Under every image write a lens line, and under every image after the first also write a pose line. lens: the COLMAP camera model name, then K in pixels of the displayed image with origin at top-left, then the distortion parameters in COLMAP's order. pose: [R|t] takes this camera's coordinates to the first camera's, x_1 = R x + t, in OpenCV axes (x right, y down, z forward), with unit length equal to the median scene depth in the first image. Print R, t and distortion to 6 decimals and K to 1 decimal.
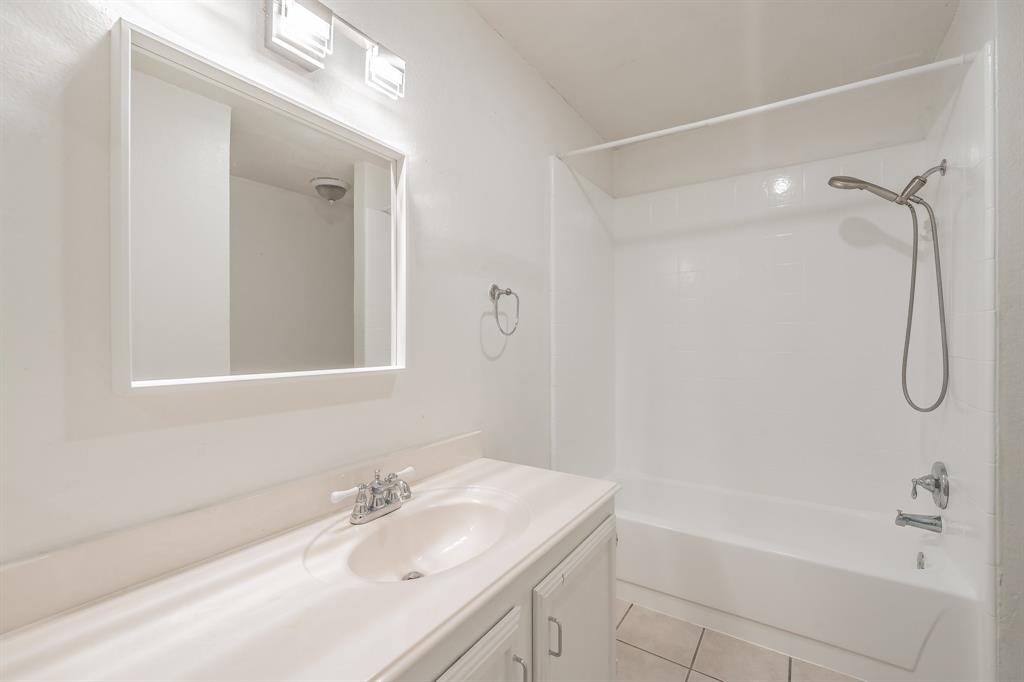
lens RADIAL K [[432.9, 0, 528.3], [0, 432.9, 342.9], [0, 0, 1]] dist [0.002888, 0.000173]
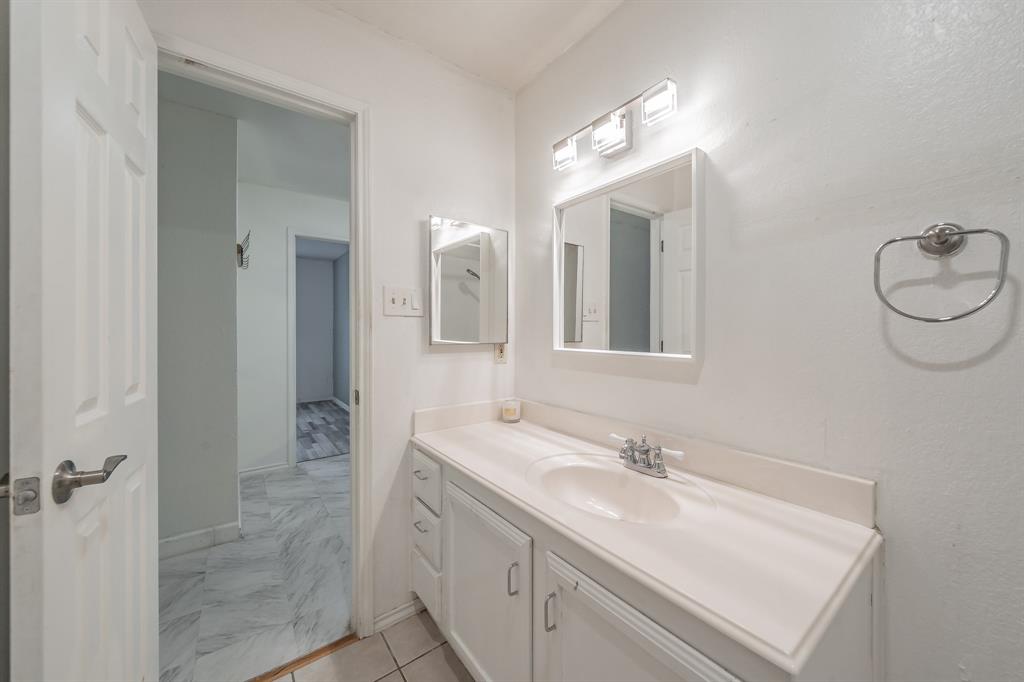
lens RADIAL K [[372.4, 0, 513.8], [0, 372.4, 333.9], [0, 0, 1]] dist [0.000389, 0.000039]
pose [[-0.358128, 0.008574, -0.933633, 0.782226], [-0.005290, 0.999923, 0.011212, -0.009269], [0.933657, 0.008955, -0.358056, 1.029782]]
